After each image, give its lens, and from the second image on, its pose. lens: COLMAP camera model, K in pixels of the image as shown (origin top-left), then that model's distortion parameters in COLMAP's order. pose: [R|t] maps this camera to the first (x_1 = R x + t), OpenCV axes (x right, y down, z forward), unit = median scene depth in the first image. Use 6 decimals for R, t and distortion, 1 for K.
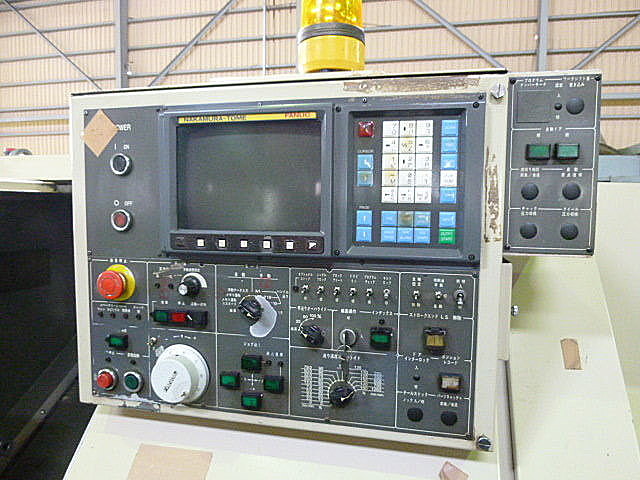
lens RADIAL K [[483.6, 0, 322.3], [0, 483.6, 242.8], [0, 0, 1]] dist [-0.028296, 0.006761]
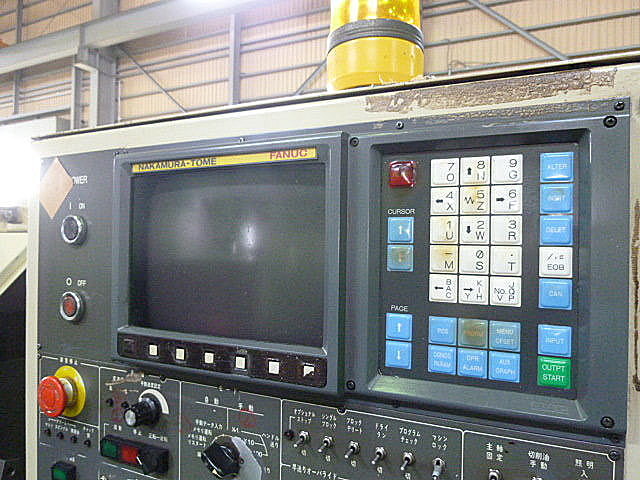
lens RADIAL K [[483.6, 0, 322.3], [0, 483.6, 242.8], [0, 0, 1]] dist [-0.028296, 0.006761]
pose [[0.976554, 0.002012, -0.215262, 0.116110], [-0.020358, 0.996338, -0.083040, -0.097142], [0.214307, 0.085475, 0.973019, 0.399728]]
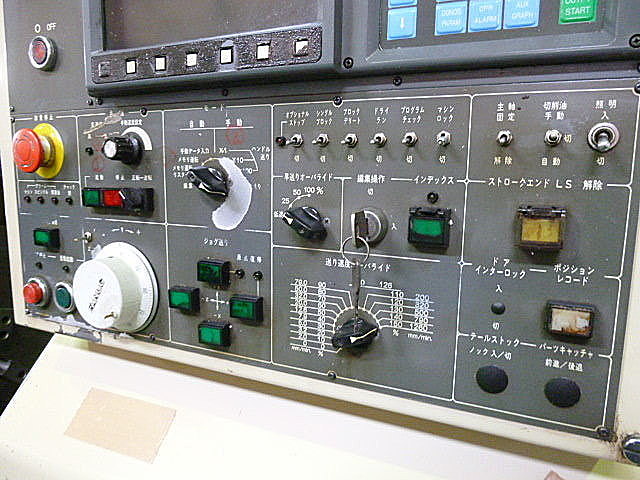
lens RADIAL K [[483.6, 0, 322.3], [0, 483.6, 242.8], [0, 0, 1]] dist [-0.028296, 0.006761]
pose [[0.978985, 0.035075, -0.200895, 0.109647], [-0.021125, 0.997241, 0.071169, 0.172097], [0.202837, -0.065429, 0.977024, 0.454504]]
